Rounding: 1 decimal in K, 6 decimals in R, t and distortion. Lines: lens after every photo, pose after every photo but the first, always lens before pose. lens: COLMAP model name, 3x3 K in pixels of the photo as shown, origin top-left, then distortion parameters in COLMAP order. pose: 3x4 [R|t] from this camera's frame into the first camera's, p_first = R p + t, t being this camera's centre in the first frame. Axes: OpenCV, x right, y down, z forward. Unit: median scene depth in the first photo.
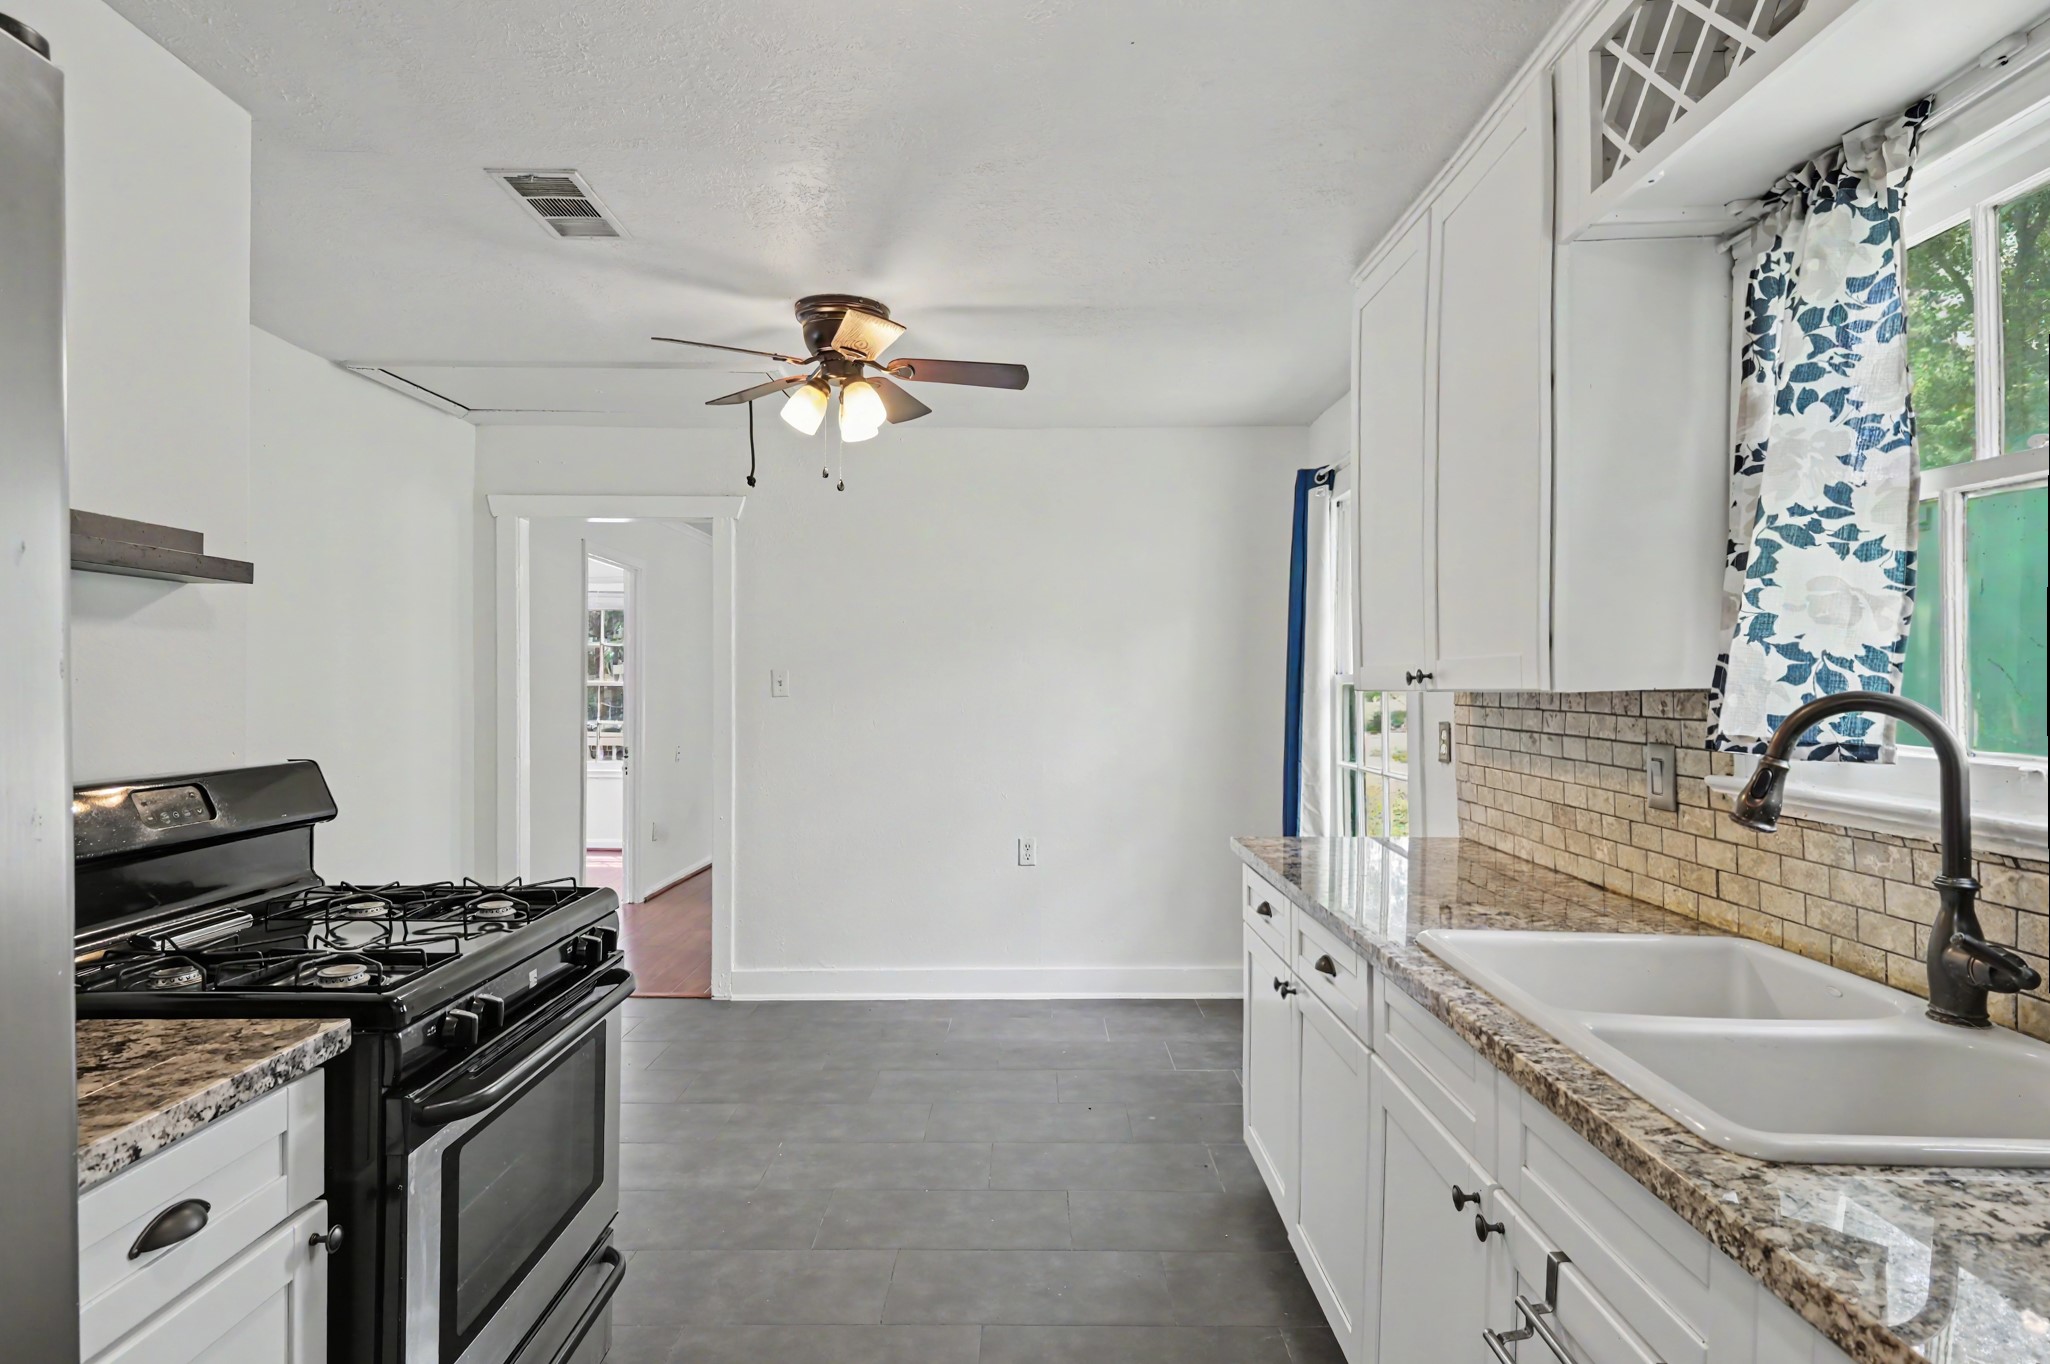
lens RADIAL K [[1126.7, 0, 1021.5], [0, 1126.7, 669.2], [0, 0, 1]] dist [-0.033860, -0.001815]
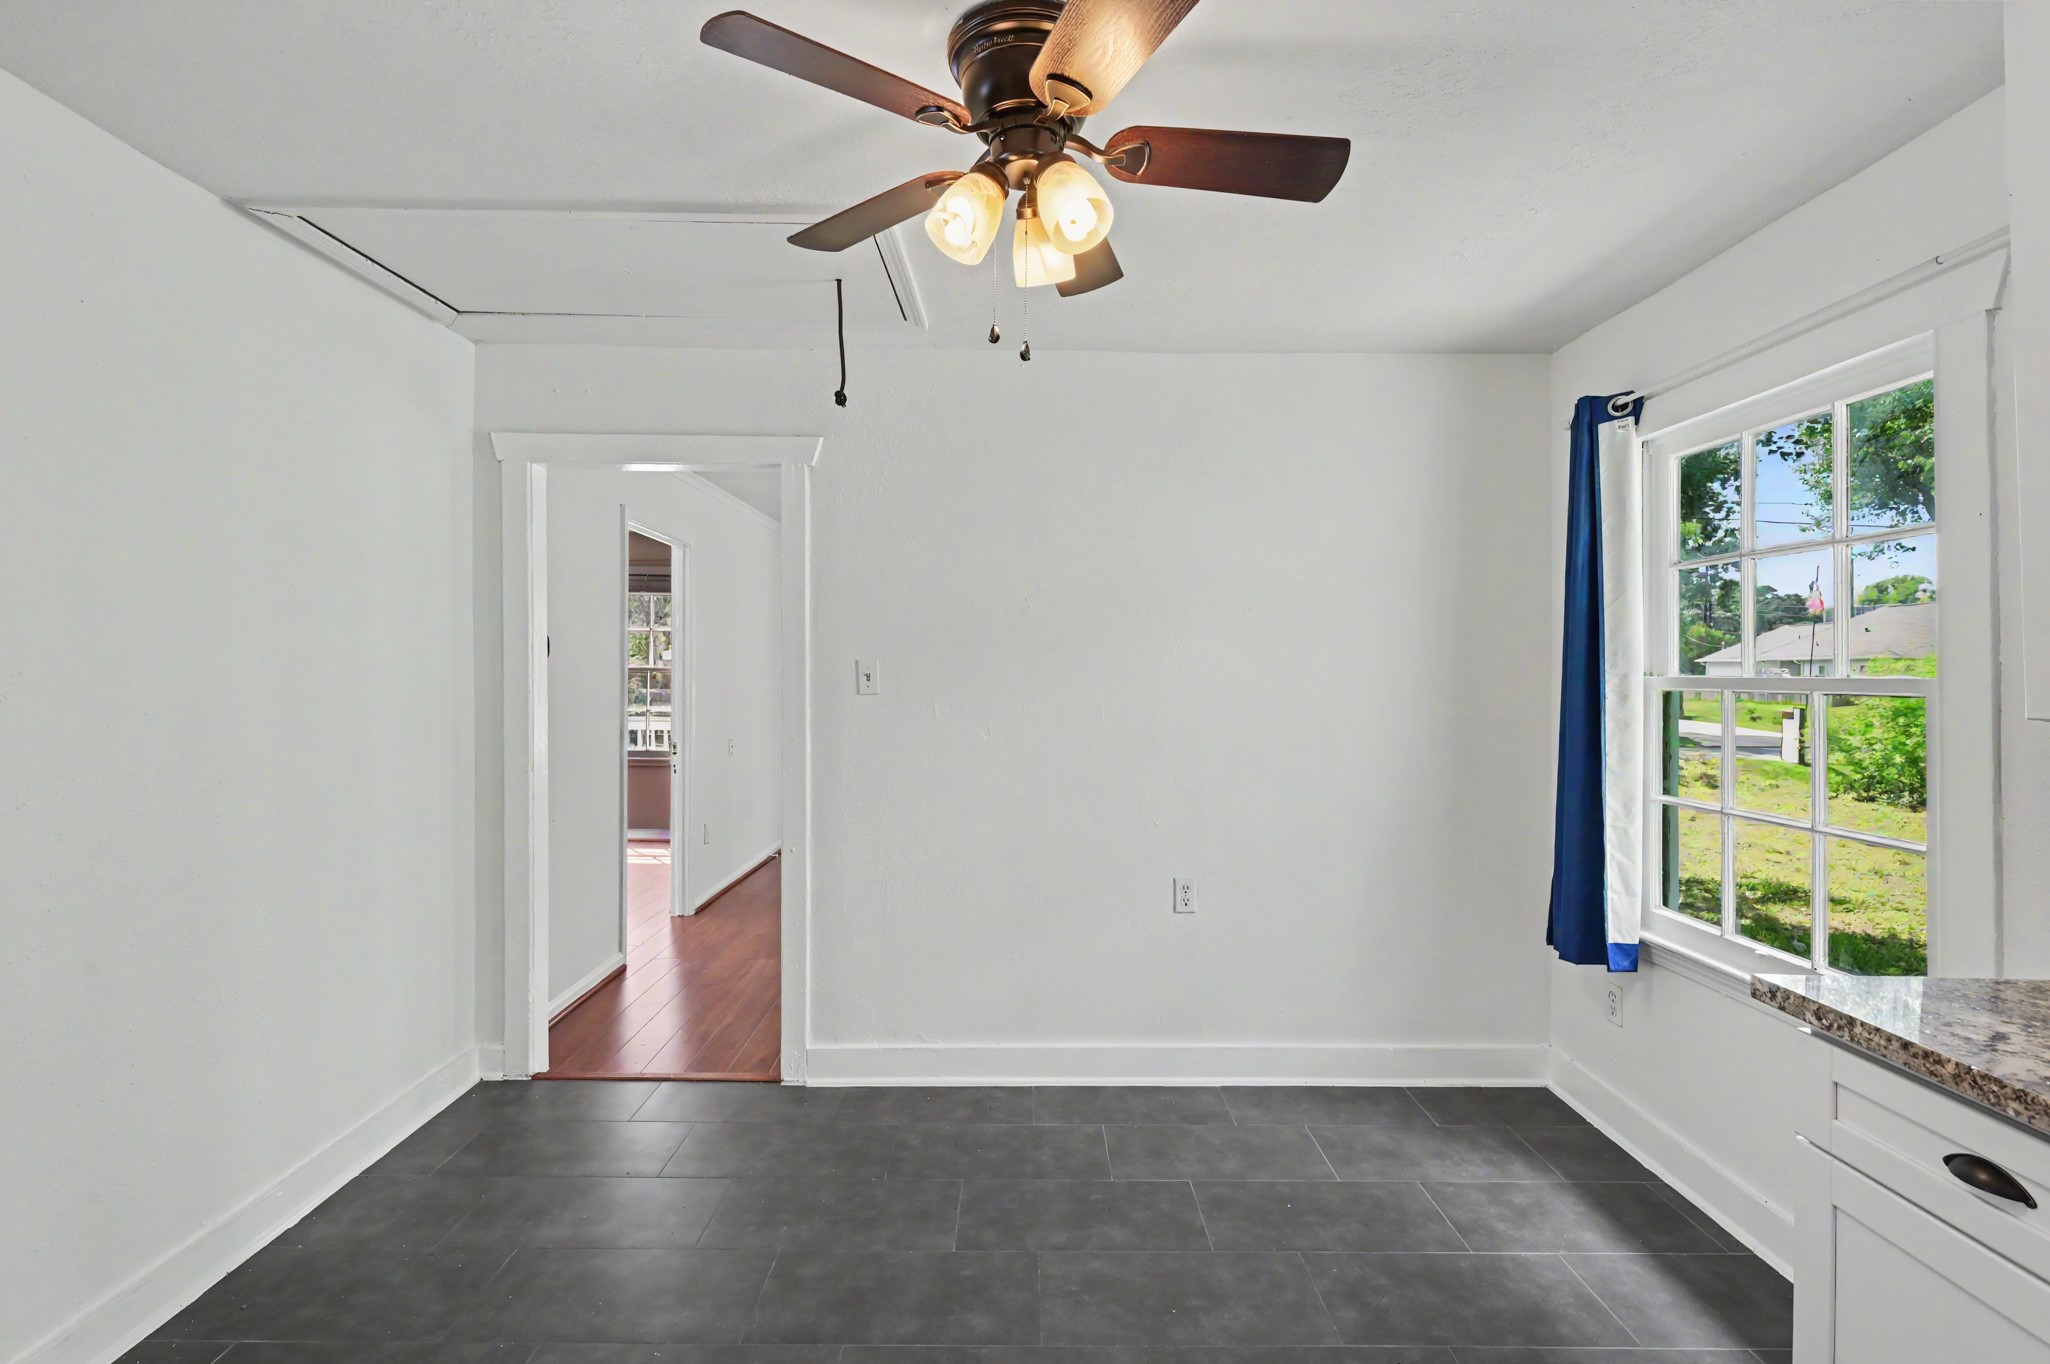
lens RADIAL K [[939.9, 0, 1033.8], [0, 939.9, 684.7], [0, 0, 1]] dist [-0.034471, -0.000312]
pose [[0.999745, 0.008641, 0.020844, -0.117163], [-0.009337, 0.999393, 0.033555, -0.005250], [-0.020542, -0.033741, 0.999219, 0.360822]]
